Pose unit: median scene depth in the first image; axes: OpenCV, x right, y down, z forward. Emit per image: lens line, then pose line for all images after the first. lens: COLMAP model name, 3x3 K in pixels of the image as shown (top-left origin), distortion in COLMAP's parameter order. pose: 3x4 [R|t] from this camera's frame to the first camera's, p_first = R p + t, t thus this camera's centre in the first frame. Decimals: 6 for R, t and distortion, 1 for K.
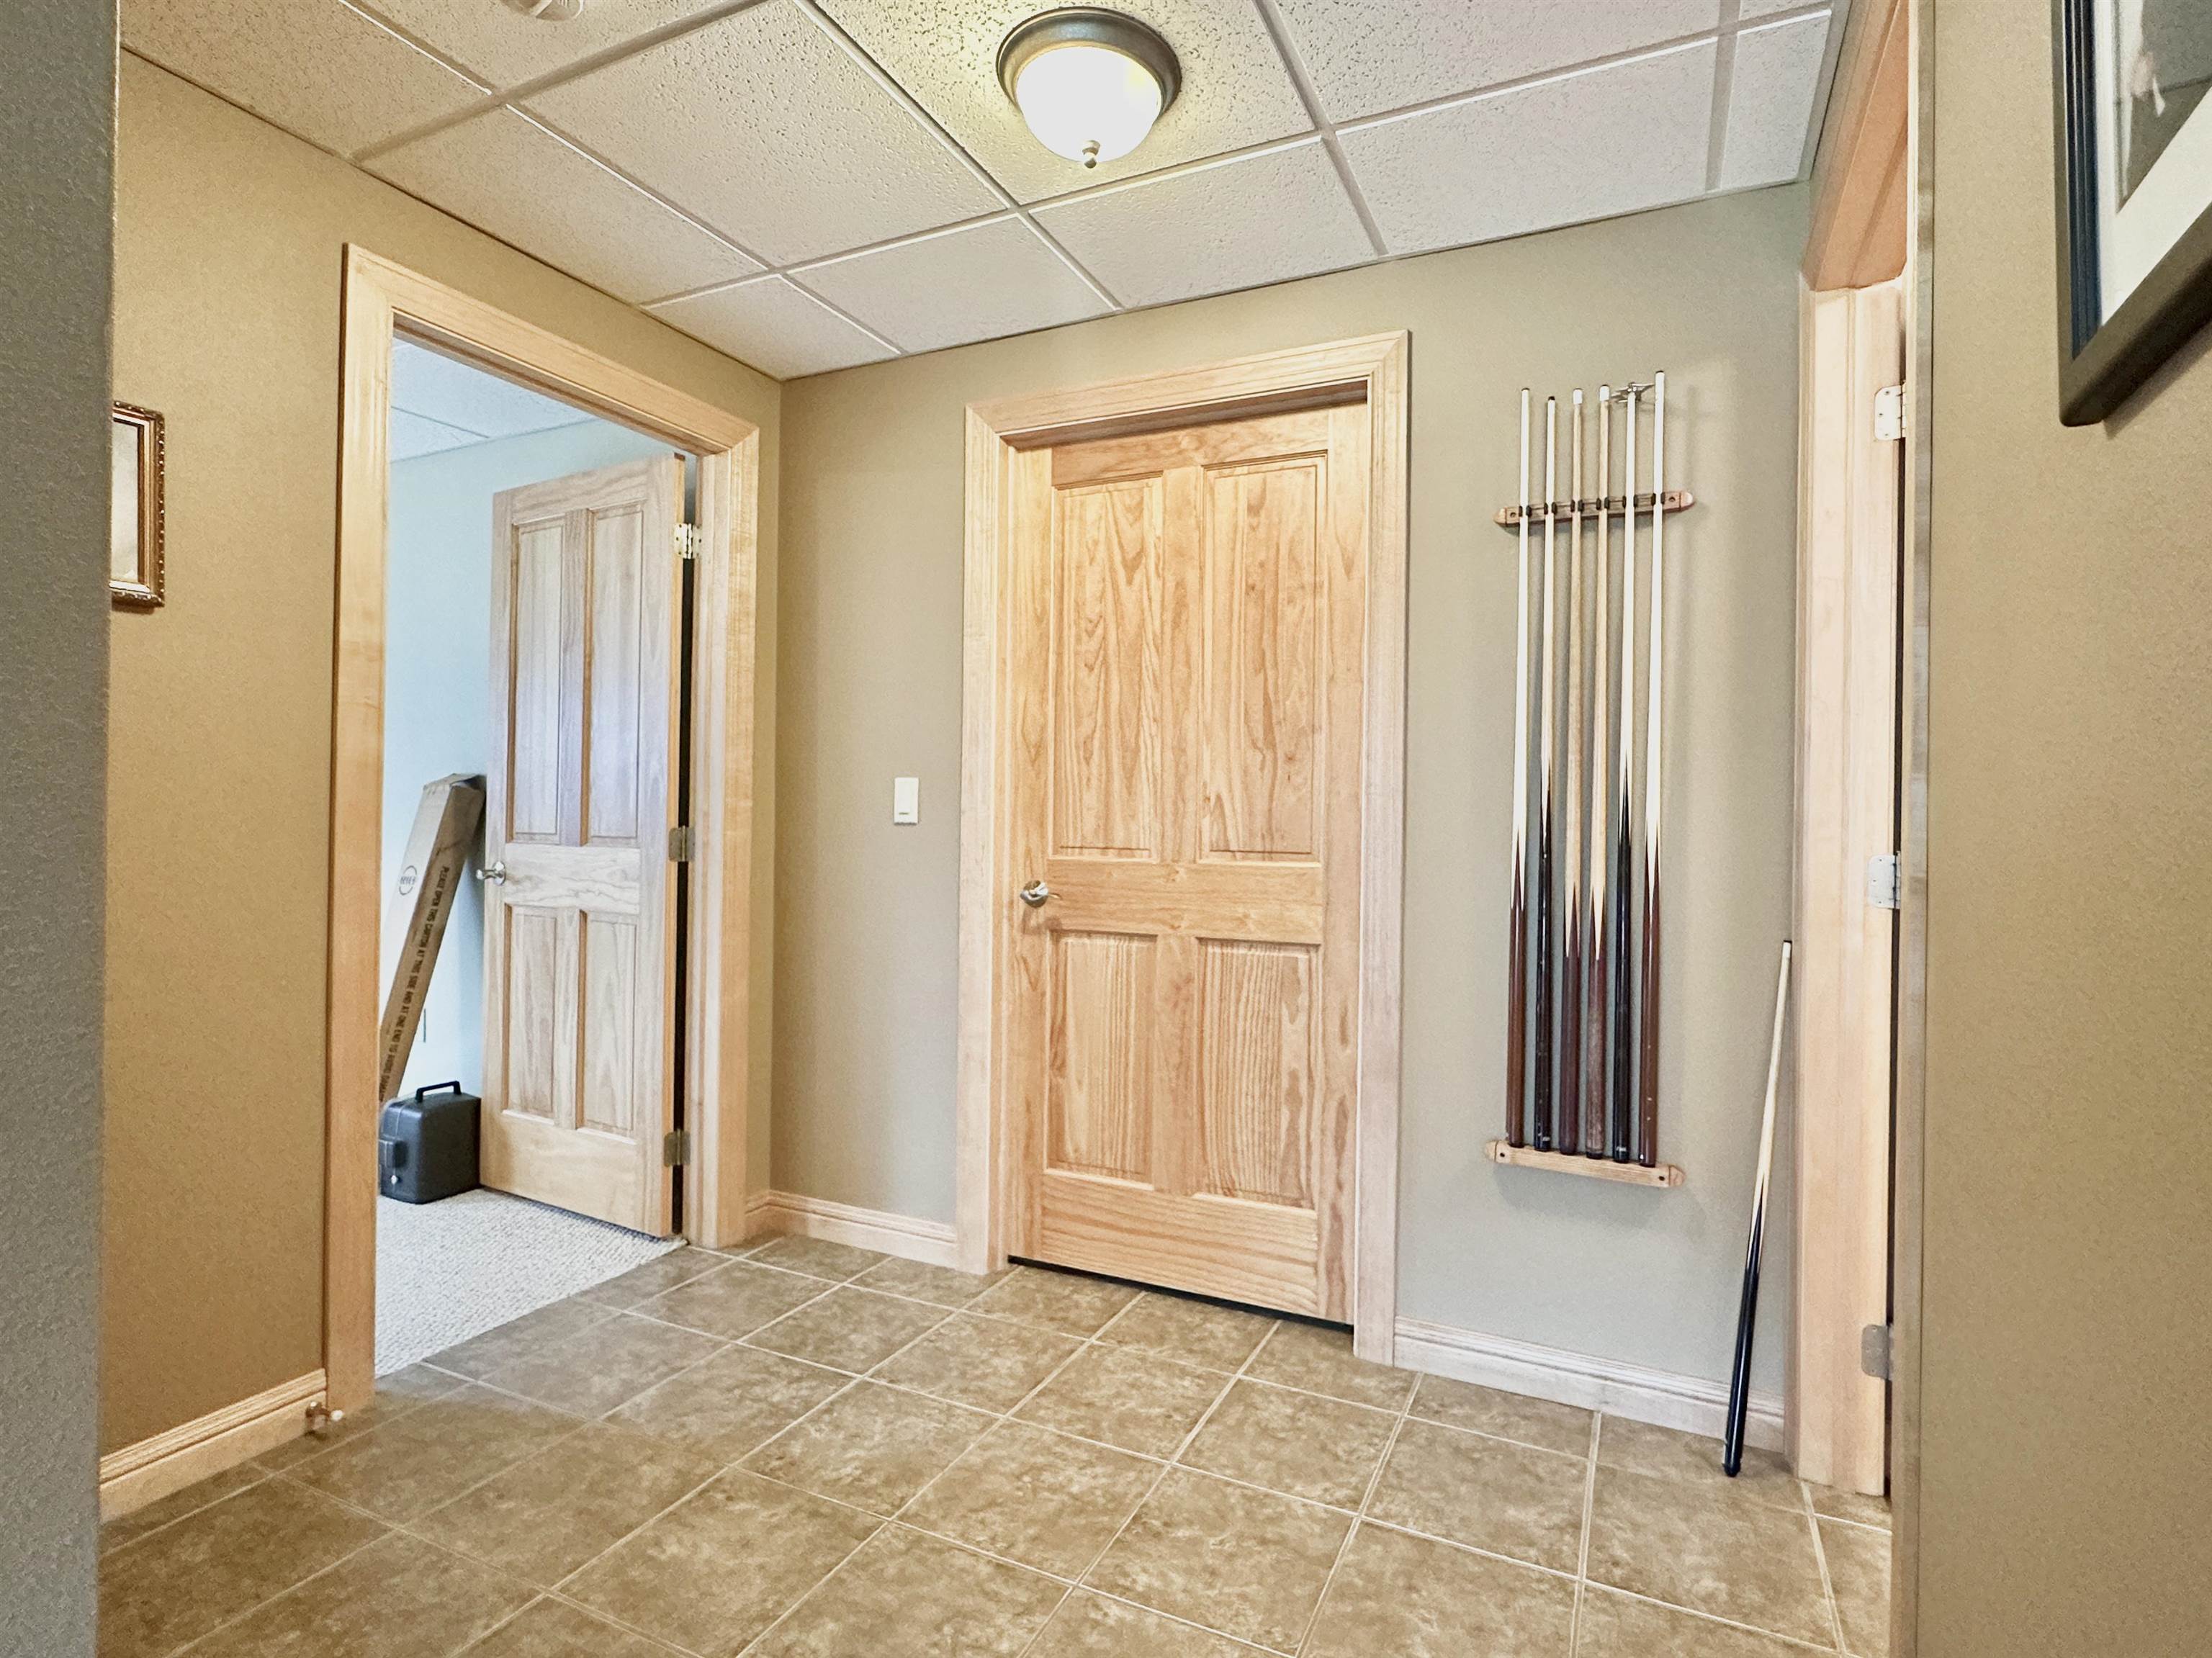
lens RADIAL K [[1032.3, 0, 1201.8], [0, 1032.3, 821.1], [0, 0, 1]] dist [-0.000745, 0.000032]
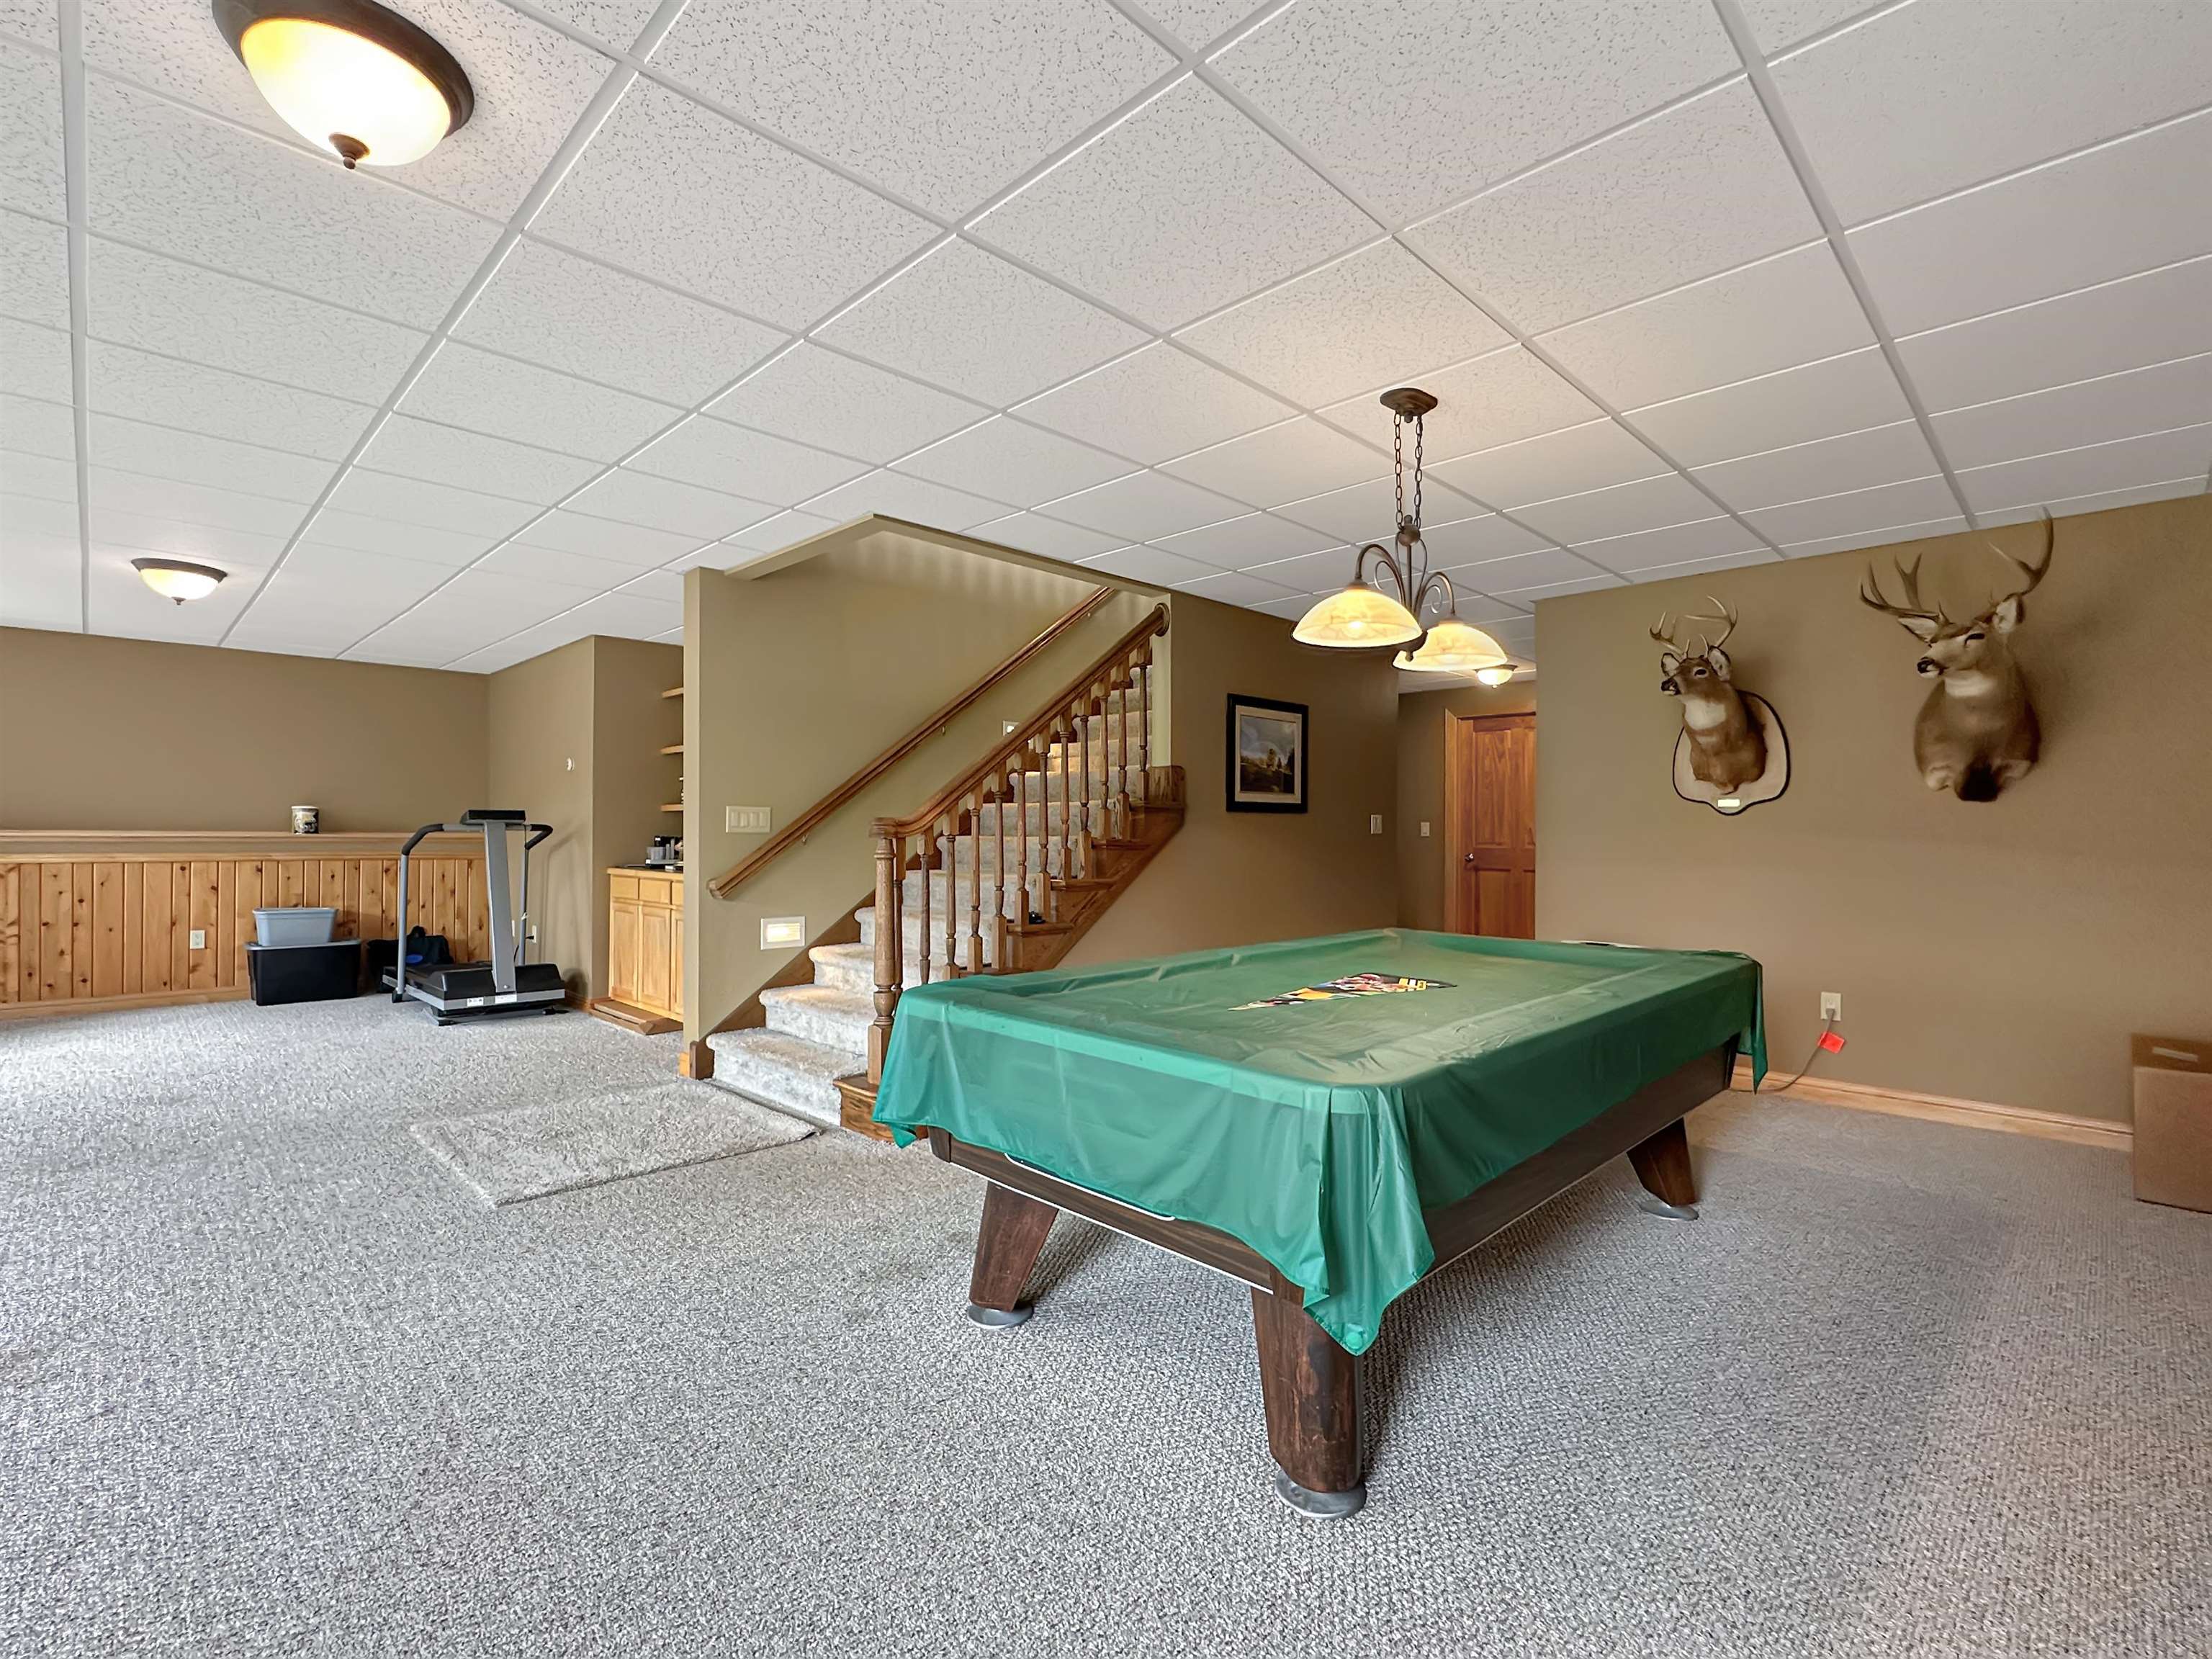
lens RADIAL K [[1020.5, 0, 1106.0], [0, 1020.5, 829.5], [0, 0, 1]] dist [-0.001619, 0.000346]
pose [[0.924713, -0.008377, -0.380573, 0.004960], [0.007182, 0.999964, -0.004560, -0.014019], [0.380598, 0.001484, 0.924739, -2.477860]]
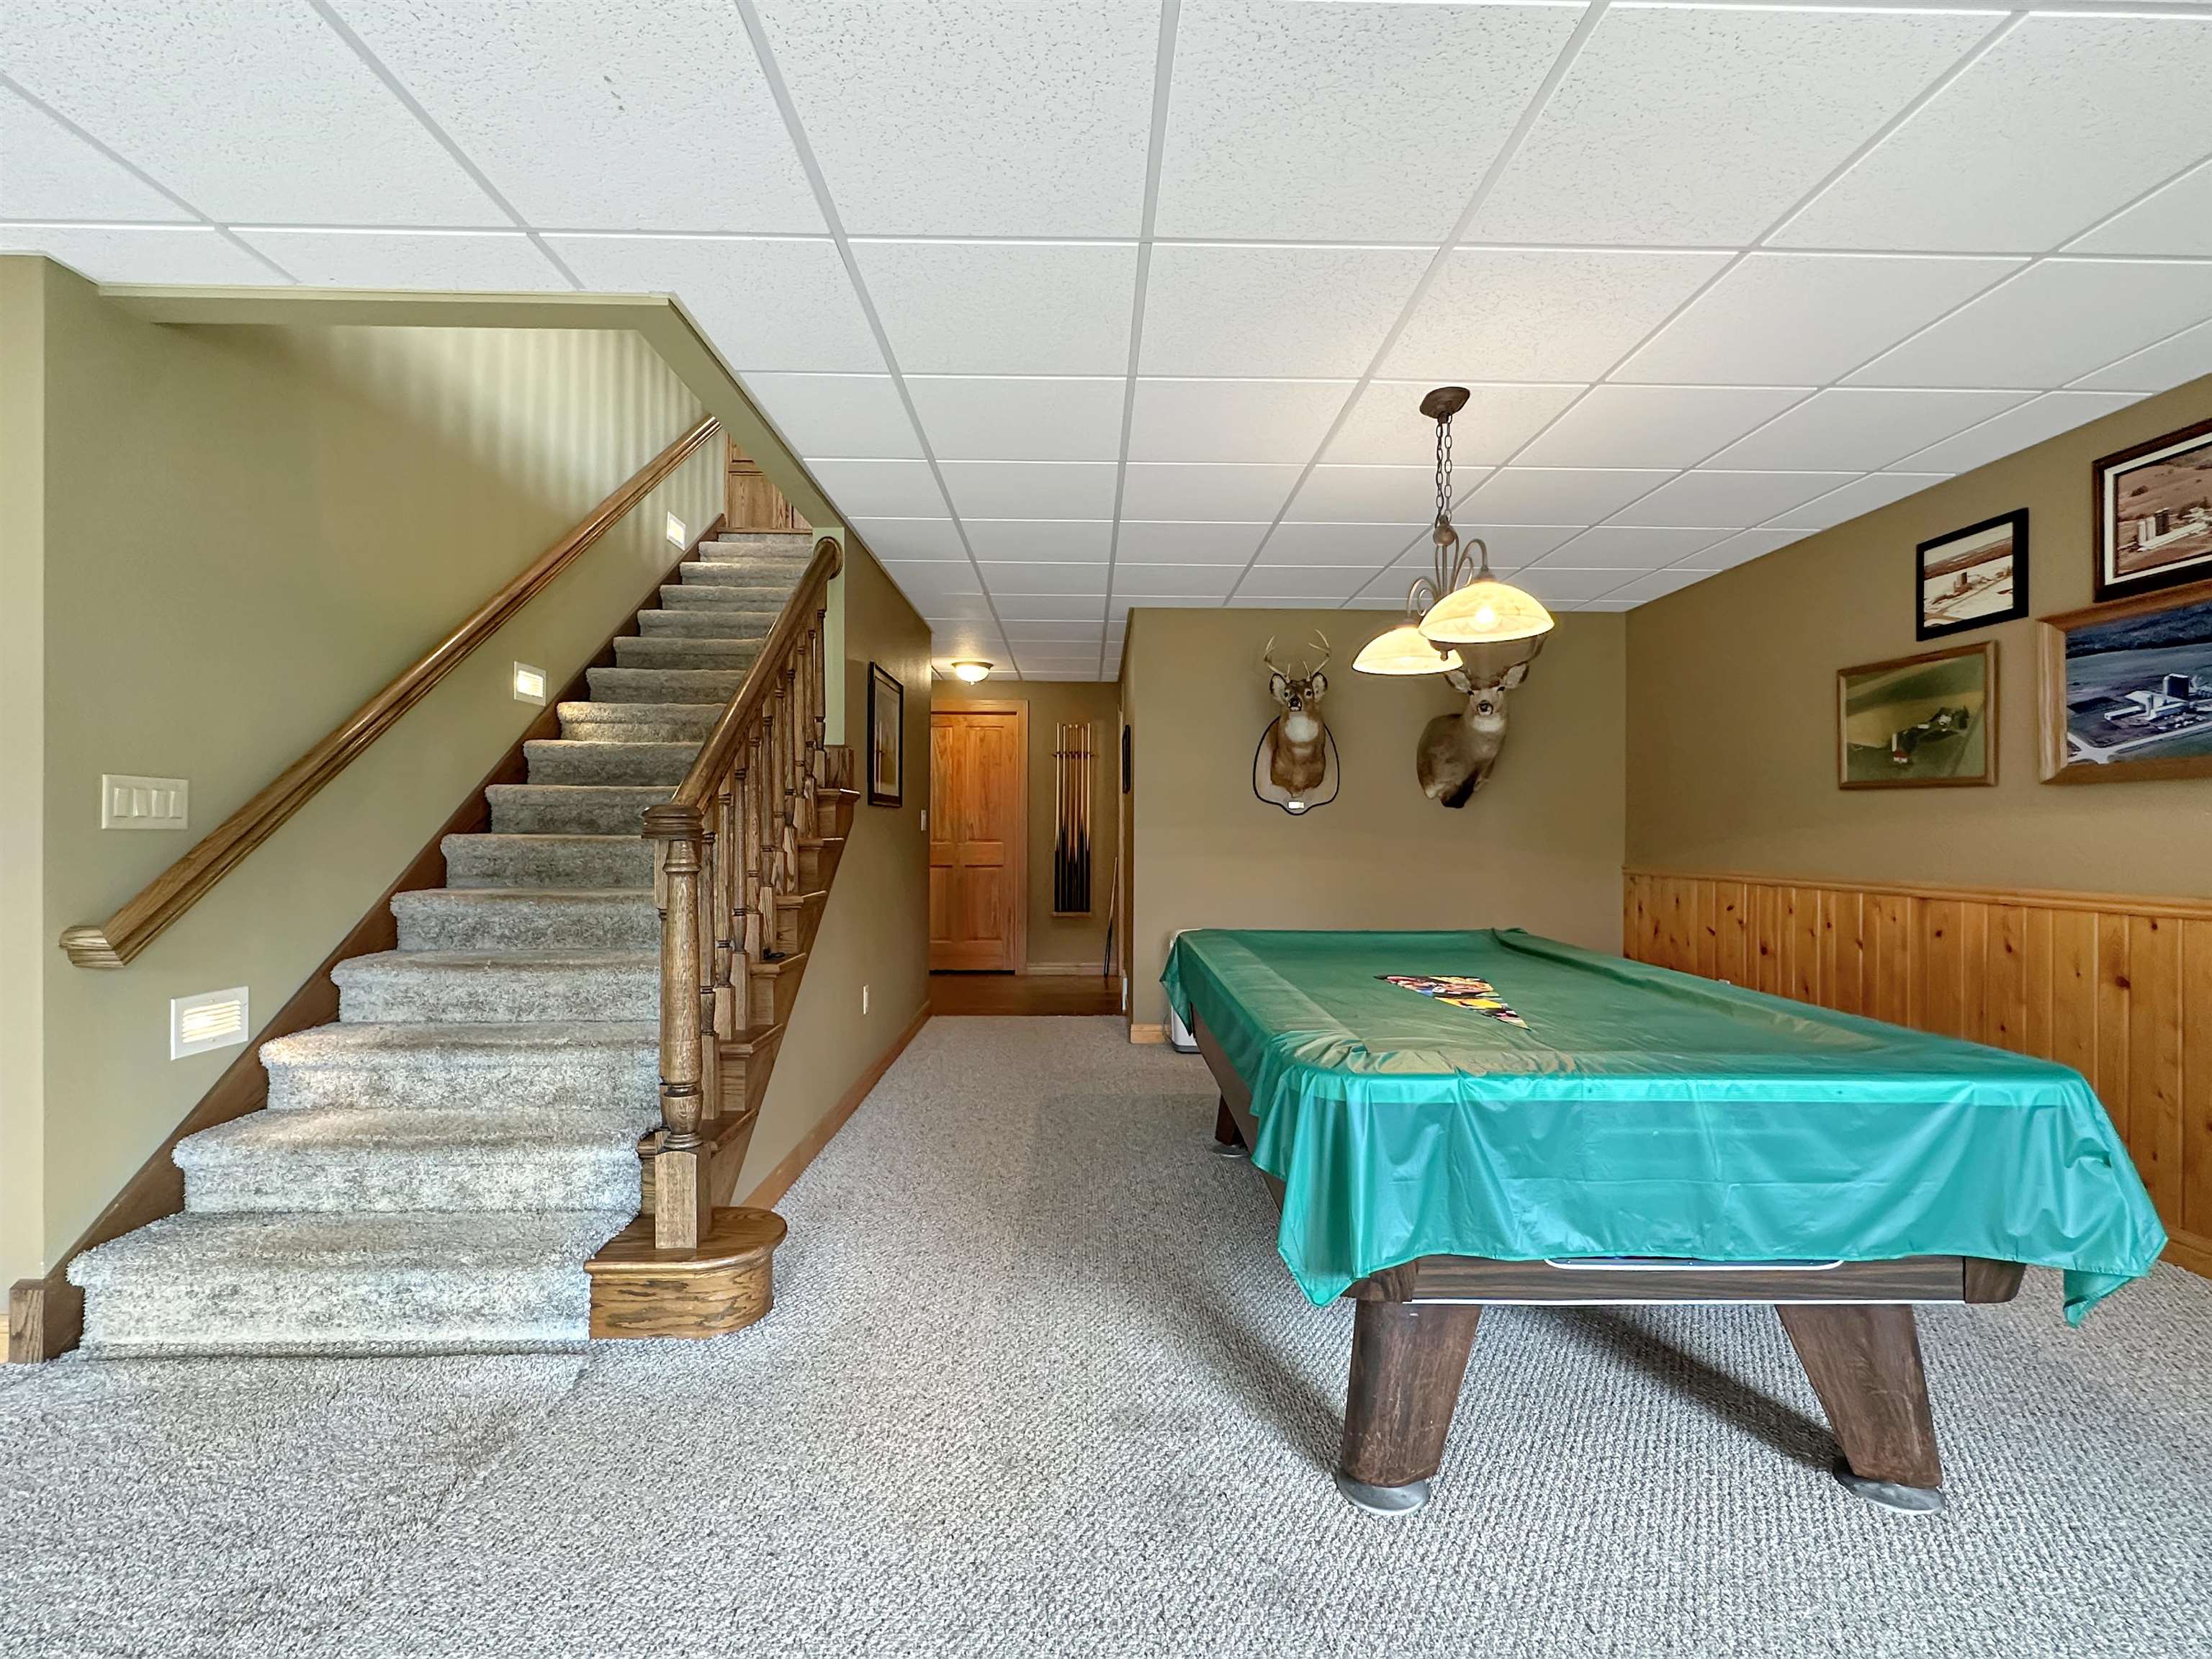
lens RADIAL K [[1020.5, 0, 1106.0], [0, 1020.5, 829.5], [0, 0, 1]] dist [-0.001619, 0.000346]
pose [[0.914545, -0.005989, 0.404440, -0.908865], [0.004150, 0.999977, 0.005424, -0.022836], [-0.404463, -0.003282, 0.914548, -2.194432]]
